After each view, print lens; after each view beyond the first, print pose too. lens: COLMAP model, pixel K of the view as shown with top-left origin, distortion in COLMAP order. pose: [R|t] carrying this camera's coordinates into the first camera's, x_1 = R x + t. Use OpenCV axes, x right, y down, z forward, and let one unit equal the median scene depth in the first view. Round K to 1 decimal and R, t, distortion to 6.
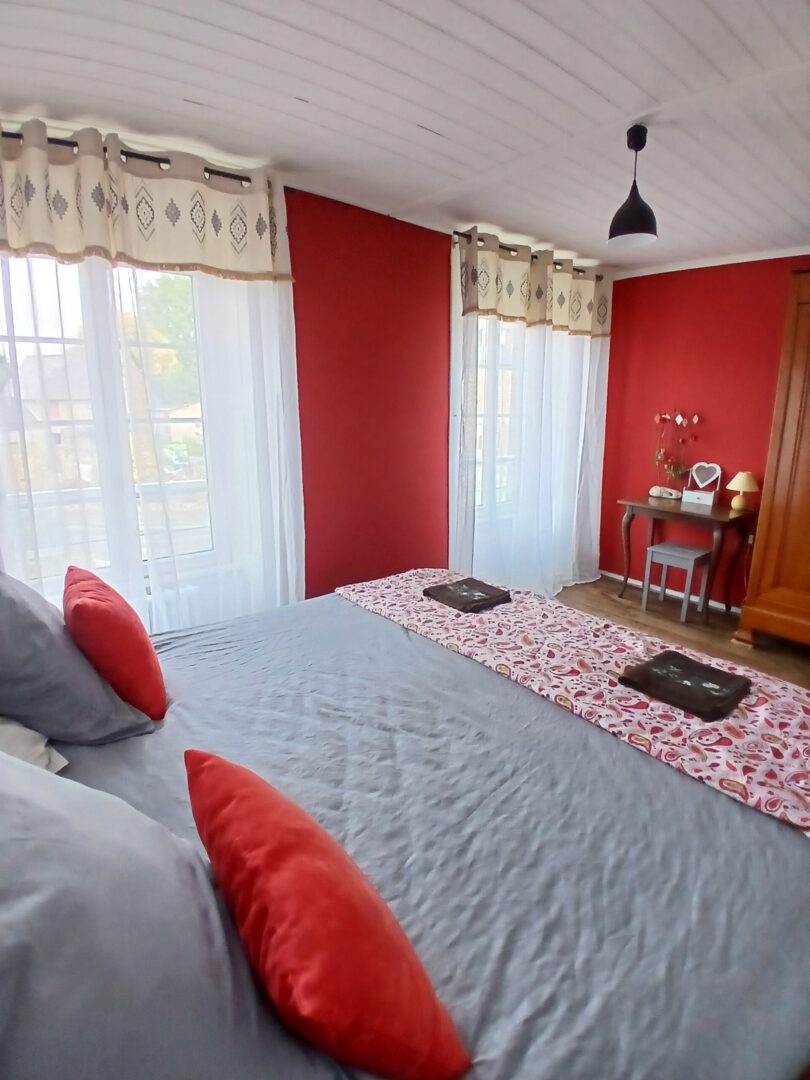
lens RADIAL K [[540.8, 0, 405.0], [0, 540.8, 540.0], [0, 0, 1]] dist [0.015145, -0.058482]
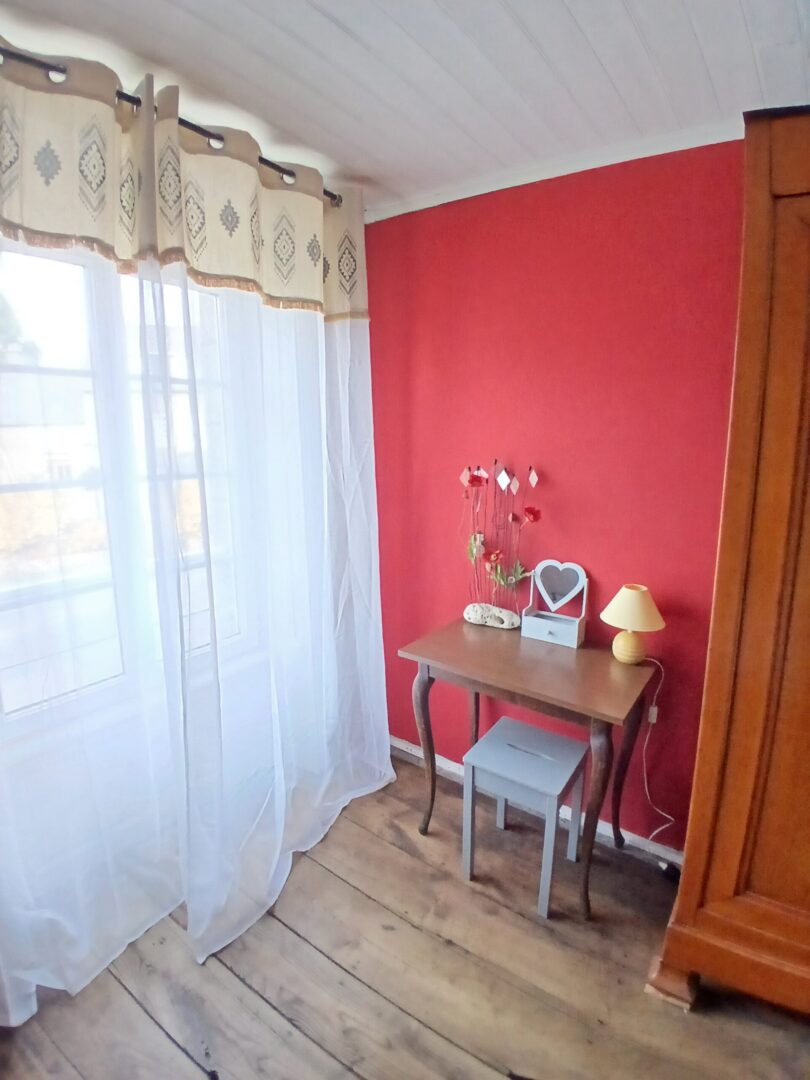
lens RADIAL K [[540.8, 0, 405.0], [0, 540.8, 540.0], [0, 0, 1]] dist [0.015145, -0.058482]
pose [[0.965306, -0.062027, 0.253648, 0.282026], [0.072132, 0.996922, -0.030722, -0.155794], [-0.250961, 0.047953, 0.966809, 0.528714]]
